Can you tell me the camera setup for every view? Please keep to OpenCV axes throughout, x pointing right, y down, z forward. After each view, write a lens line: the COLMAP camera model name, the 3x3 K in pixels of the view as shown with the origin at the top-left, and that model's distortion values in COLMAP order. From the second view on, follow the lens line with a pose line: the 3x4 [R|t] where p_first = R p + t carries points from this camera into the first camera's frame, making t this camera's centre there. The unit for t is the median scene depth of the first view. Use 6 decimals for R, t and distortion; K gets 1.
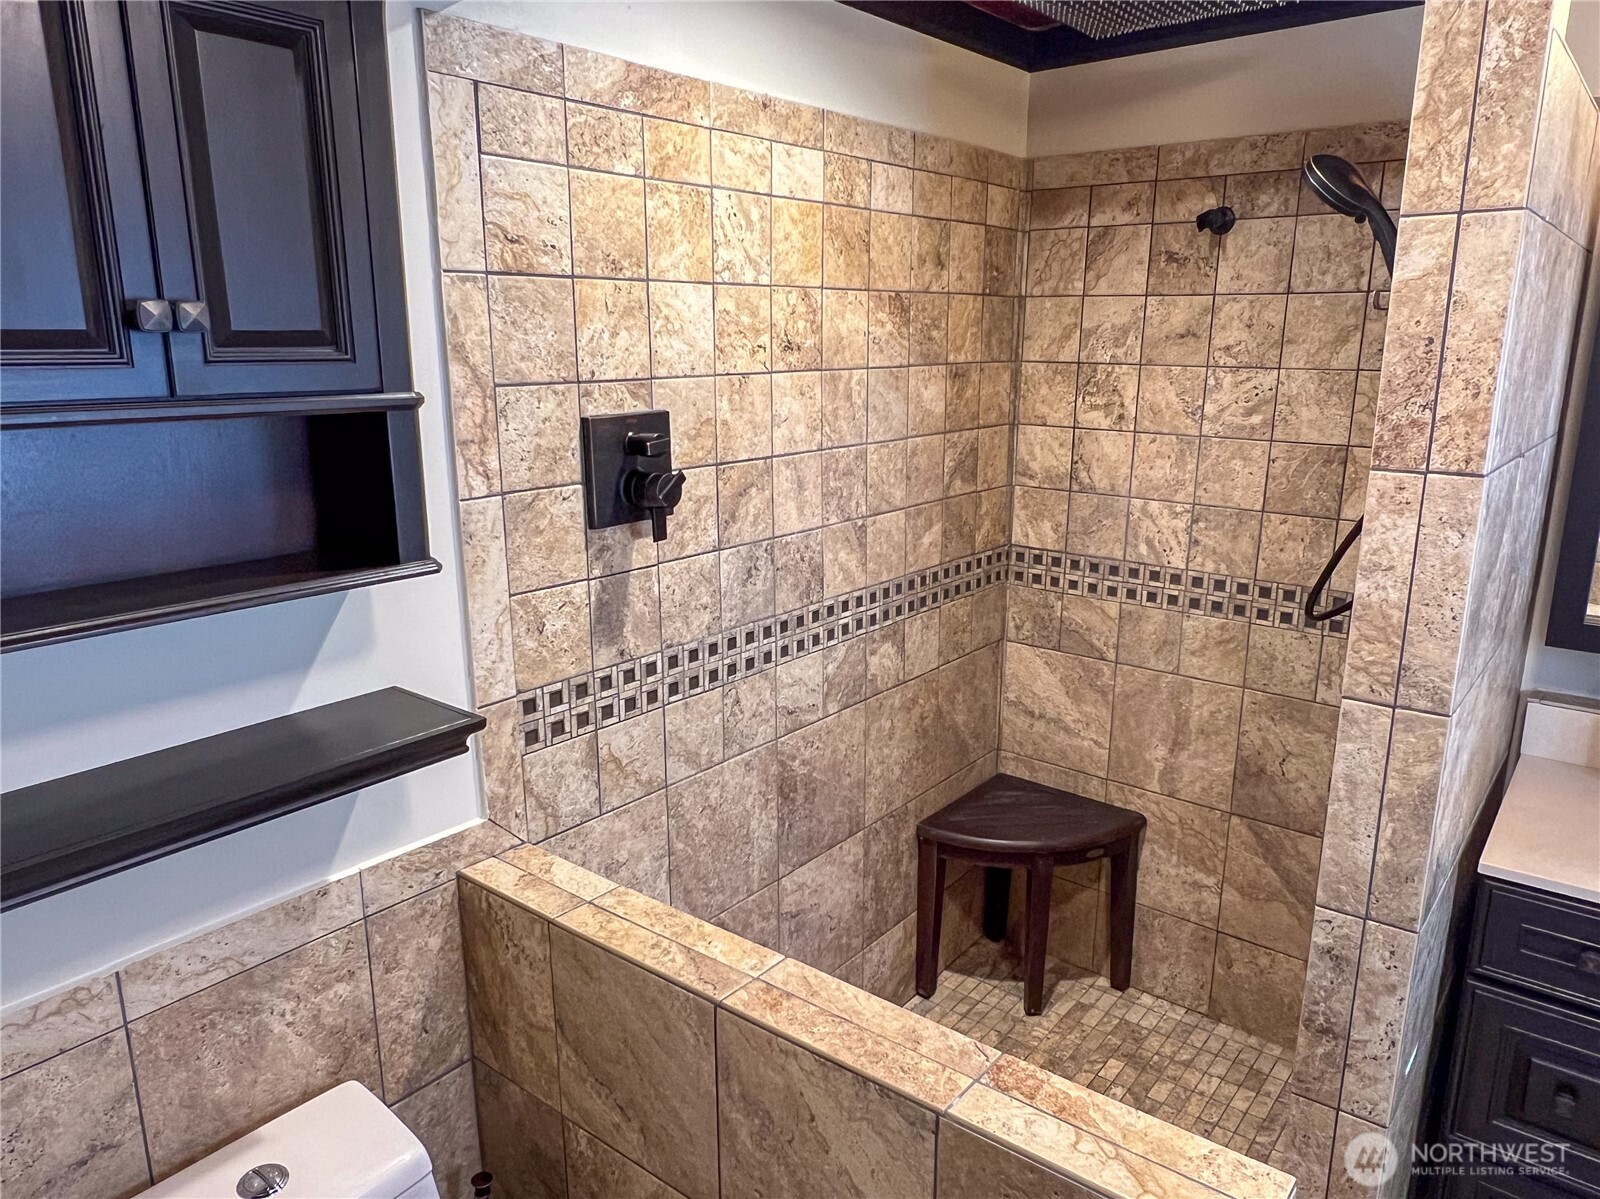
lens RADIAL K [[1063.3, 0, 797.9], [0, 1063.3, 601.1], [0, 0, 1]] dist [-0.002859, -0.000314]
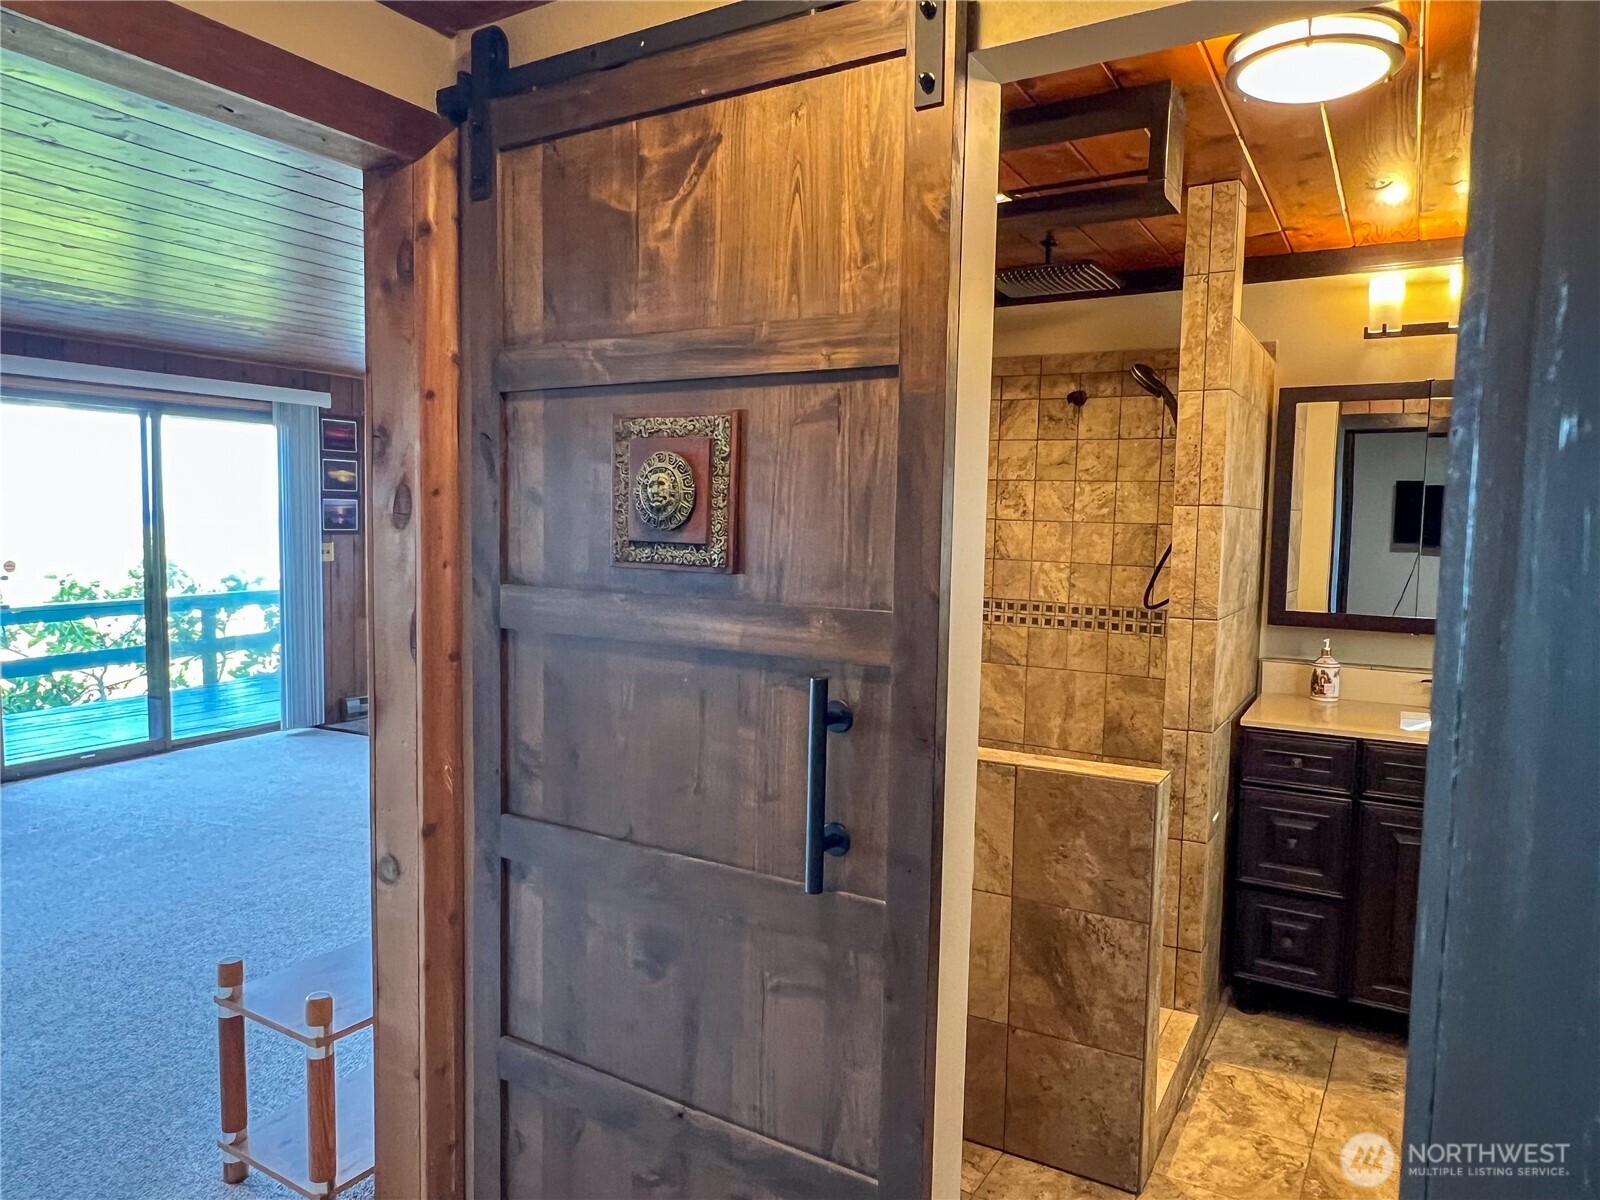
lens RADIAL K [[1063.3, 0, 784.6], [0, 1063.3, 611.1], [0, 0, 1]] dist [-0.002859, -0.000314]
pose [[0.988008, 0.007836, 0.154205, -0.332645], [0.016276, 0.987862, -0.154480, 0.239008], [-0.153544, 0.155138, 0.975888, -0.550395]]
